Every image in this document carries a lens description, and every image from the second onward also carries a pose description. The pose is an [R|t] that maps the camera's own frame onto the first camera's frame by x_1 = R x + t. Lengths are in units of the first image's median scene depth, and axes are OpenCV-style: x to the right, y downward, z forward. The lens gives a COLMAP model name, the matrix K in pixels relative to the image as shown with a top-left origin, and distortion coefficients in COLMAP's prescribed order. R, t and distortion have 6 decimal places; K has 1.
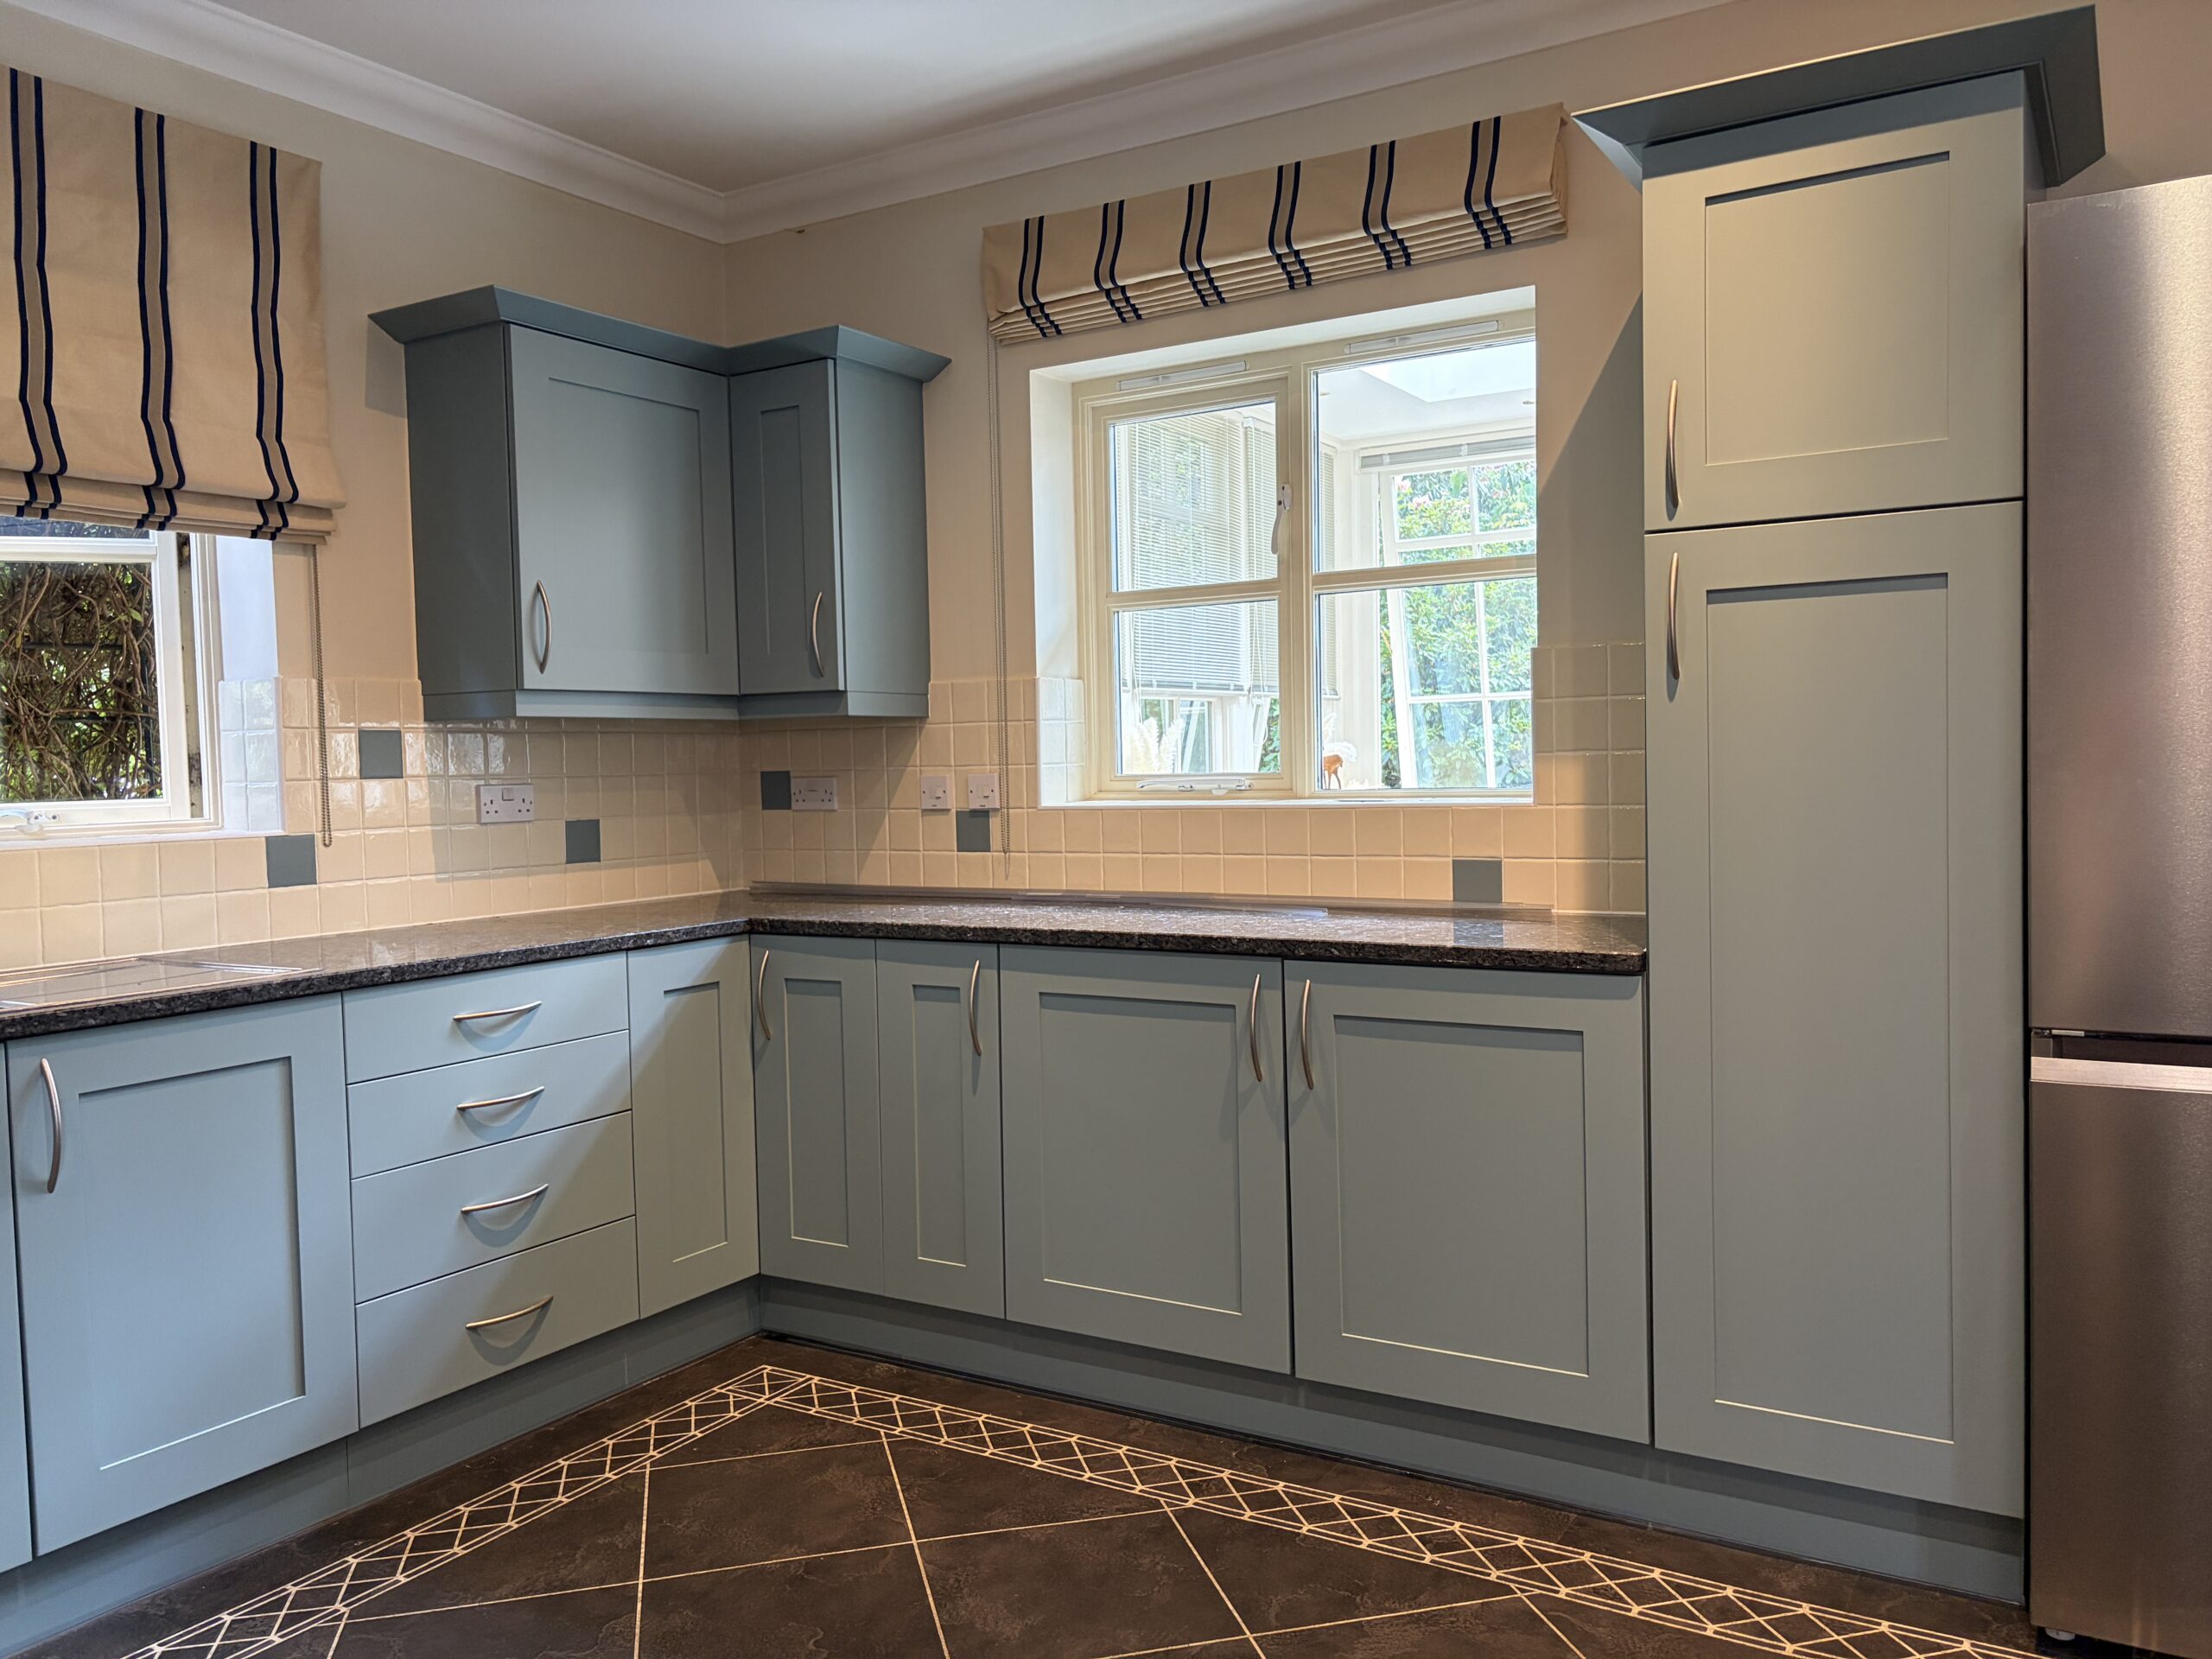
lens RADIAL K [[1666.5, 0, 1096.6], [0, 1666.5, 828.7], [0, 0, 1]] dist [0.035010, -0.038696]
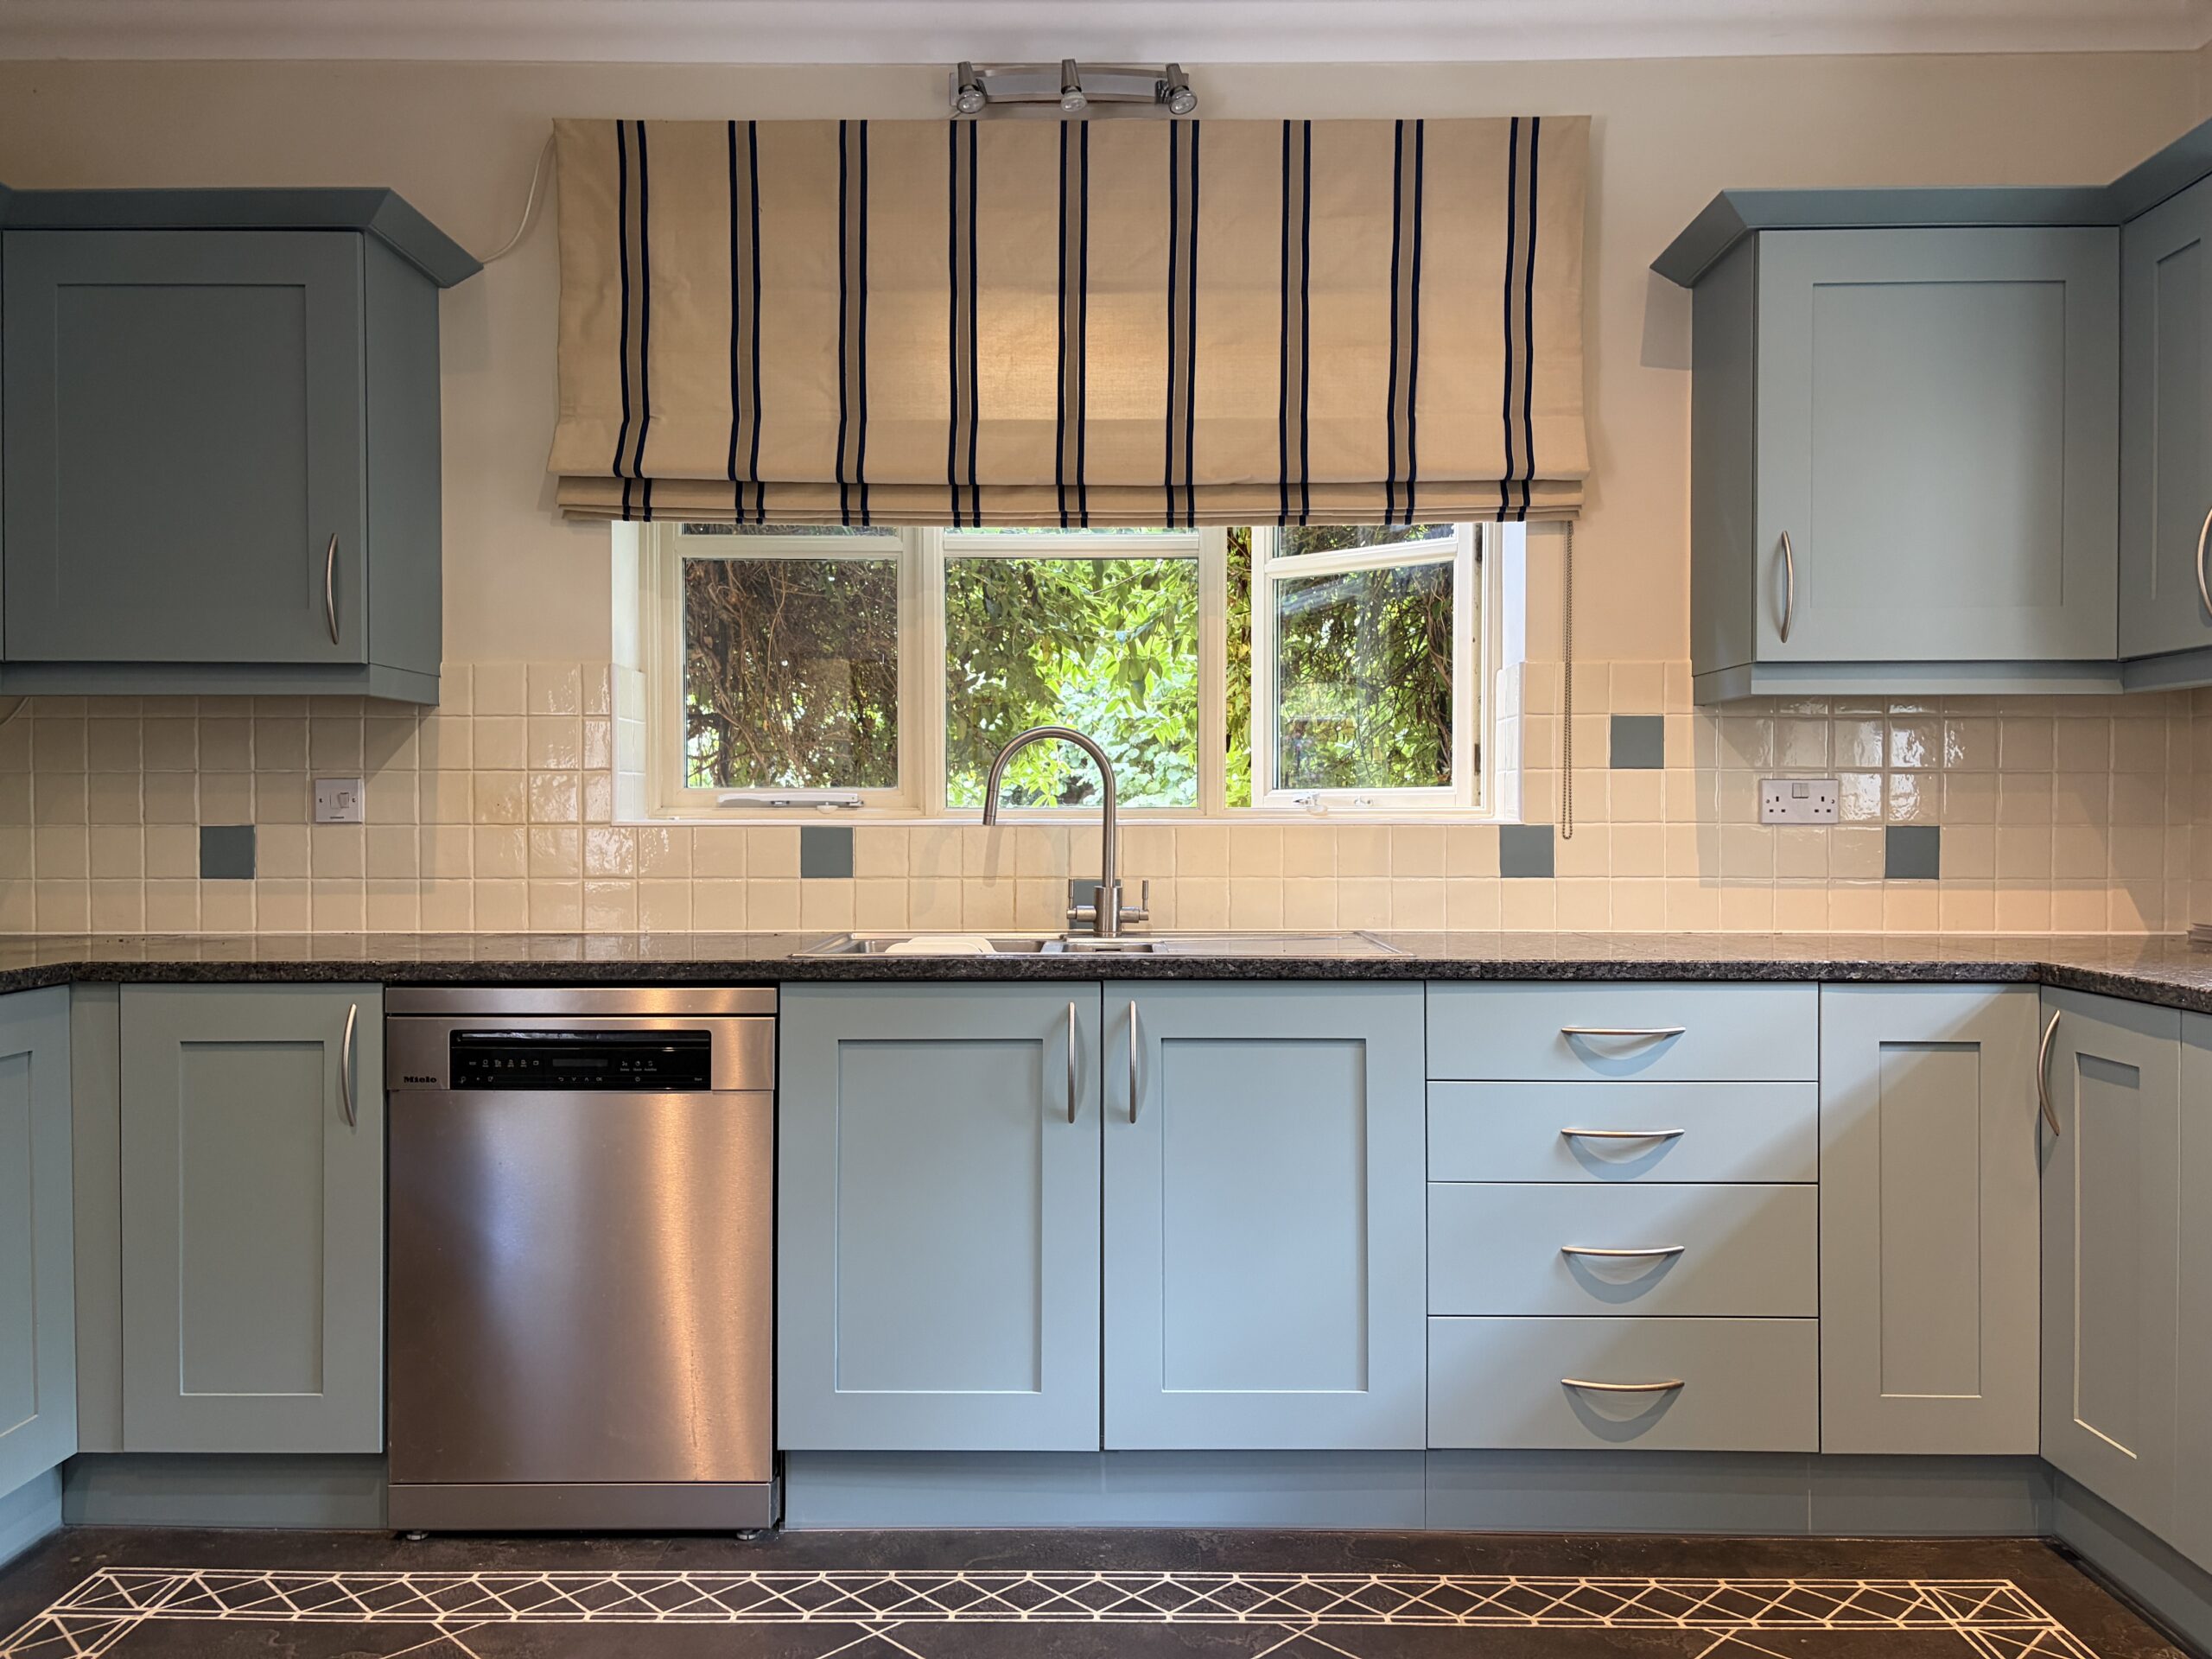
lens RADIAL K [[1666.5, 0, 1114.3], [0, 1666.5, 827.8], [0, 0, 1]] dist [0.035010, -0.038696]
pose [[0.517871, 0.030933, -0.854899, 0.221090], [-0.049062, 0.998775, 0.006418, 0.011246], [0.854051, 0.038619, 0.518754, 0.297418]]
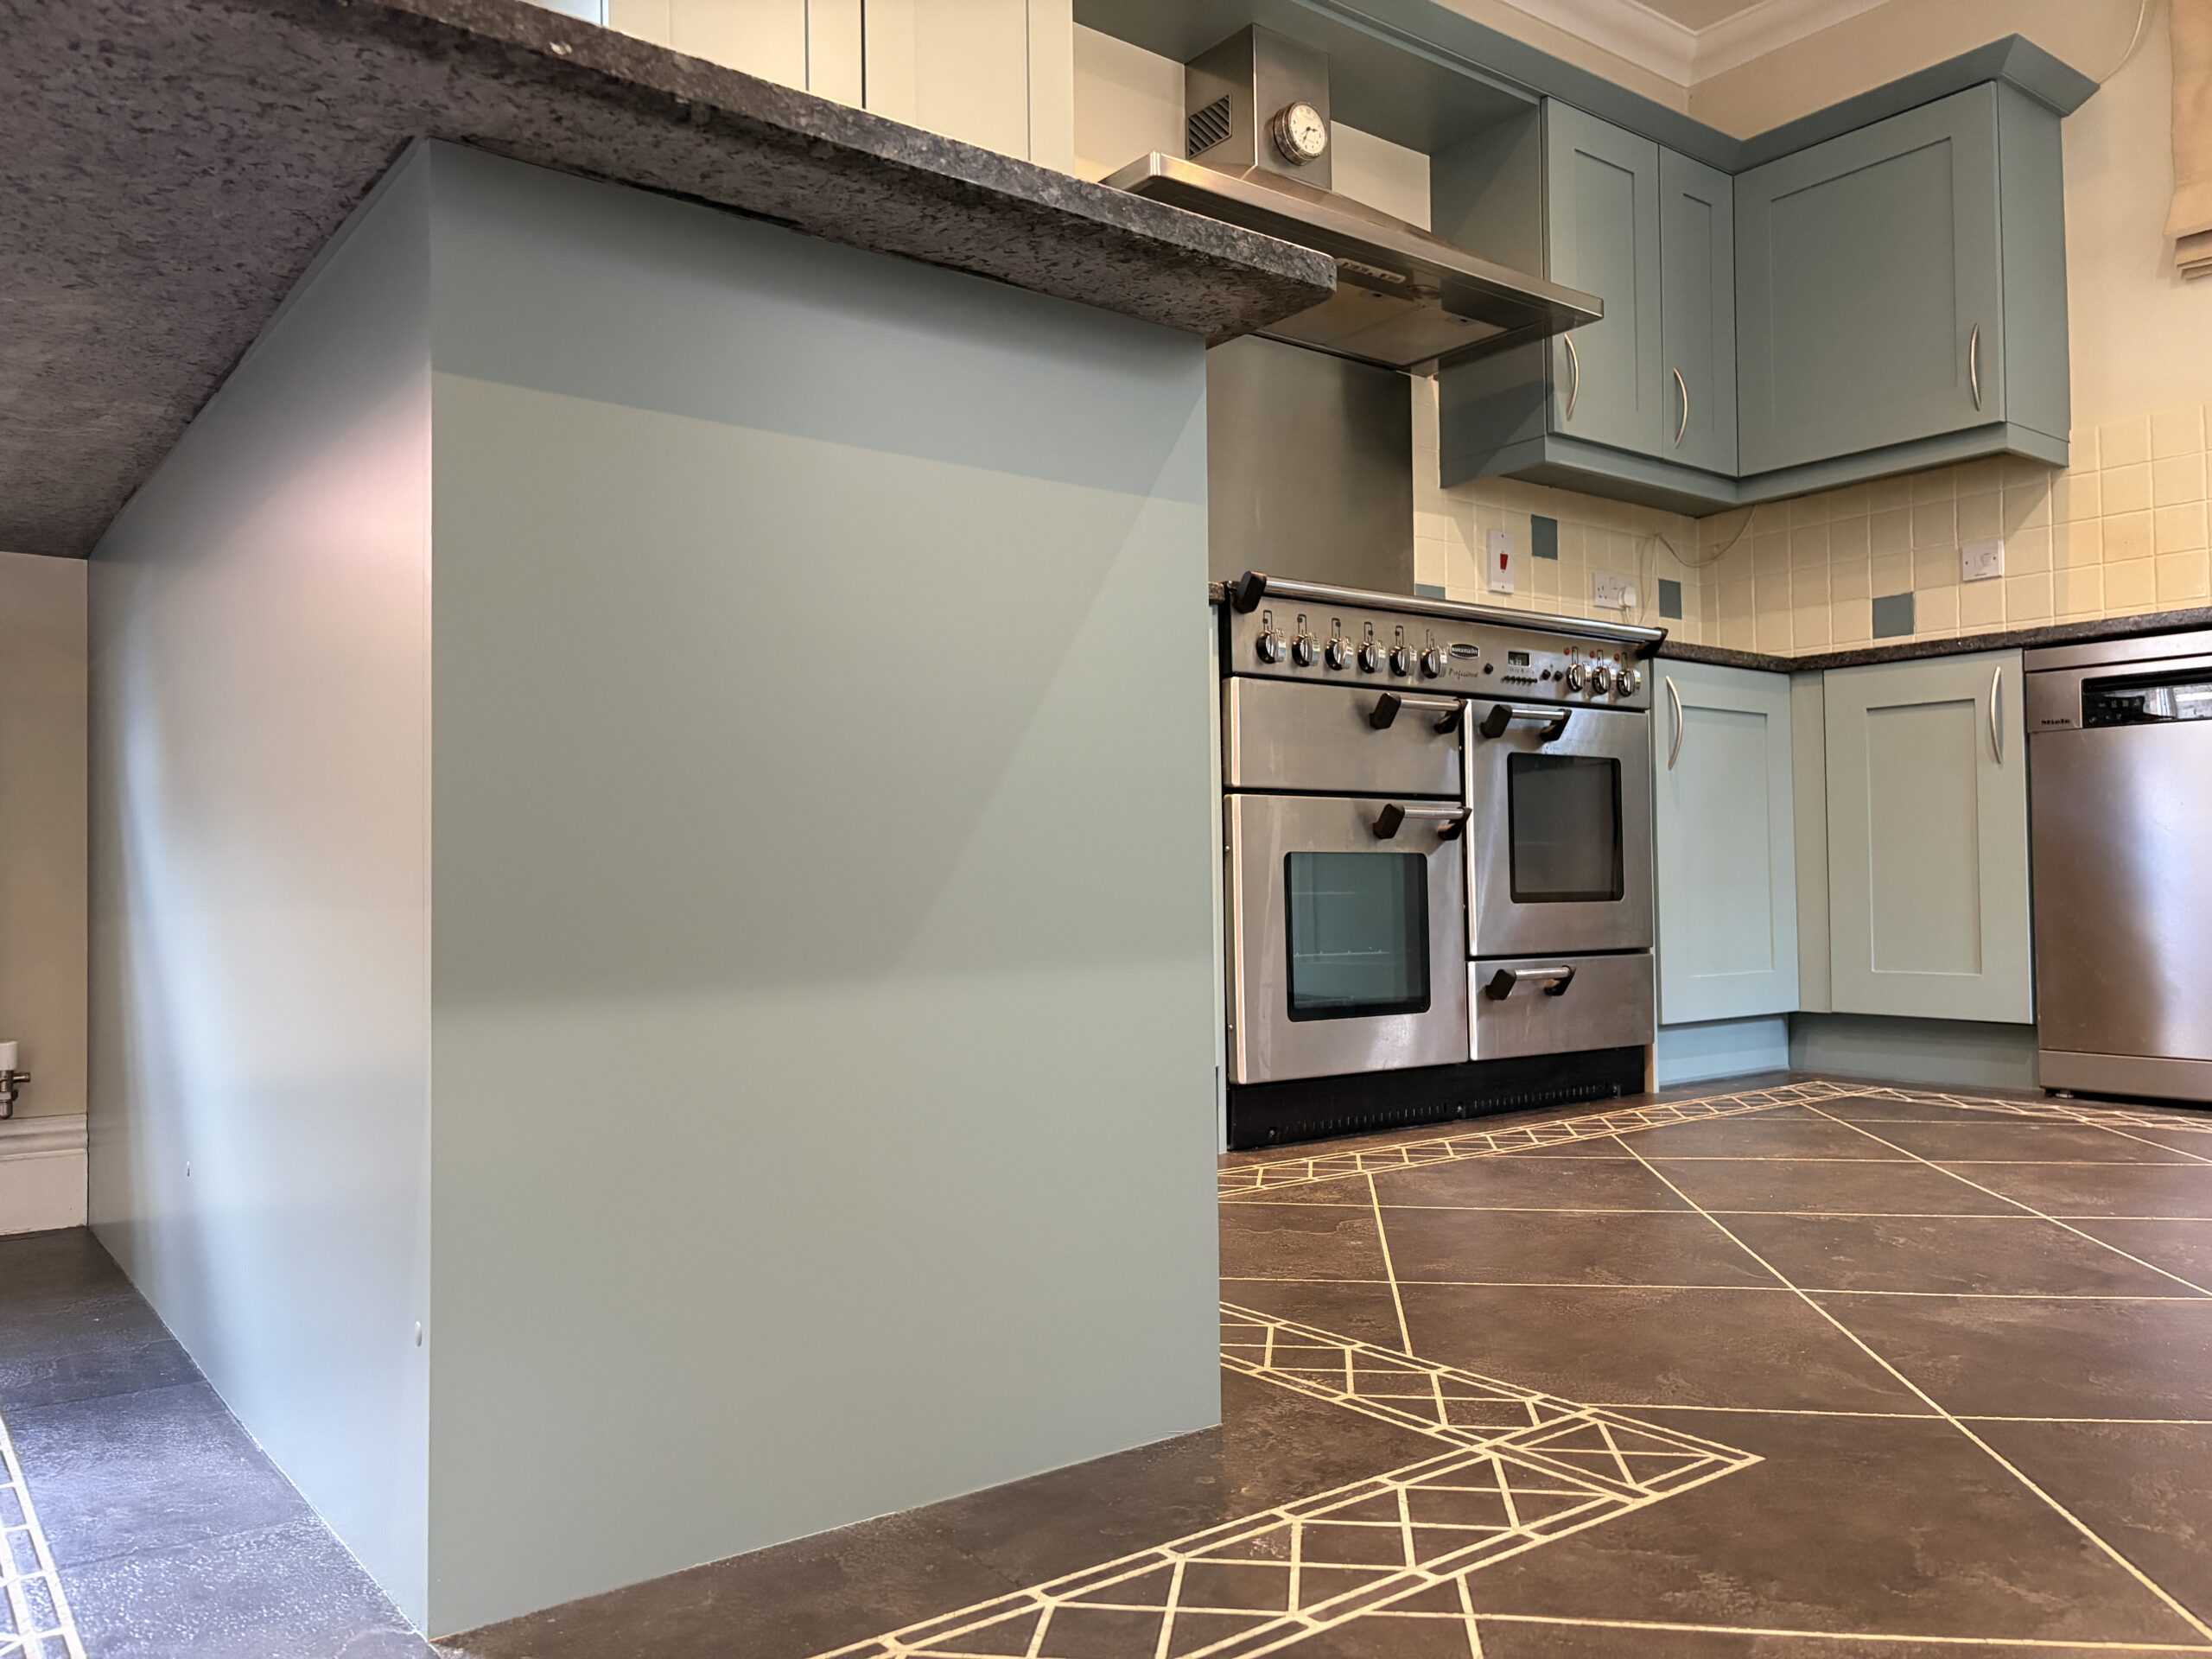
lens RADIAL K [[1666.5, 0, 1107.2], [0, 1666.5, 838.0], [0, 0, 1]] dist [0.035010, -0.038696]
pose [[-0.357777, 0.000656, -0.933807, 0.491162], [-0.022844, 0.999694, 0.009454, 0.223832], [0.933528, 0.024714, -0.357653, 0.267942]]
